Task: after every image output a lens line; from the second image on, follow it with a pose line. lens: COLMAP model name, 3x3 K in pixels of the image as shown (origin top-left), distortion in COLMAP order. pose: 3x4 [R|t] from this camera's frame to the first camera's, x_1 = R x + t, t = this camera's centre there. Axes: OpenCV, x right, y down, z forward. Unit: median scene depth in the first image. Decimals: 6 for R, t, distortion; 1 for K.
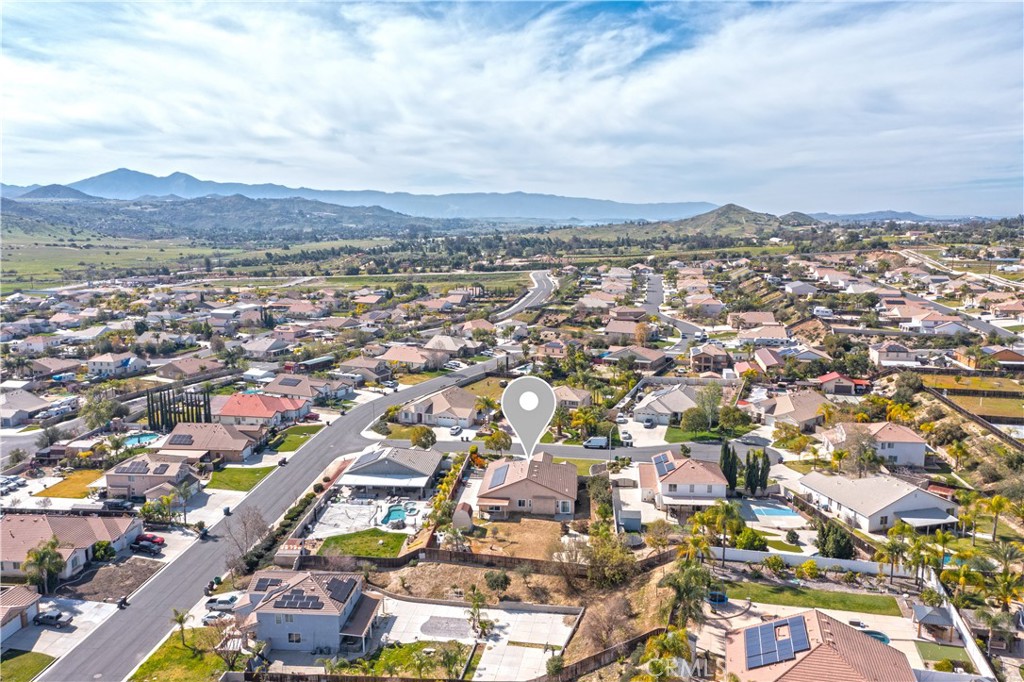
lens RADIAL K [[803.5, 0, 512.0], [0, 803.5, 341.0], [0, 0, 1]] dist [-0.002657, 0.006630]
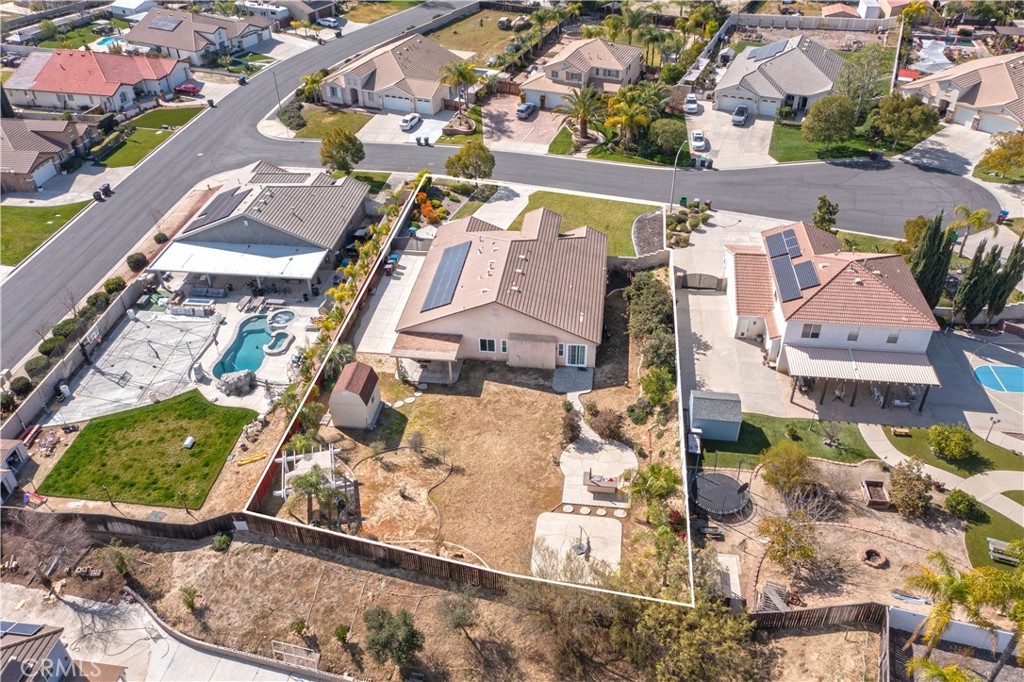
lens RADIAL K [[803.5, 0, 512.0], [0, 803.5, 341.0], [0, 0, 1]] dist [-0.002657, 0.006630]
pose [[0.998959, 0.016124, -0.042684, 0.035855], [0.005022, 0.890950, 0.454073, -0.015735], [0.045351, -0.453815, 0.889941, 0.428093]]
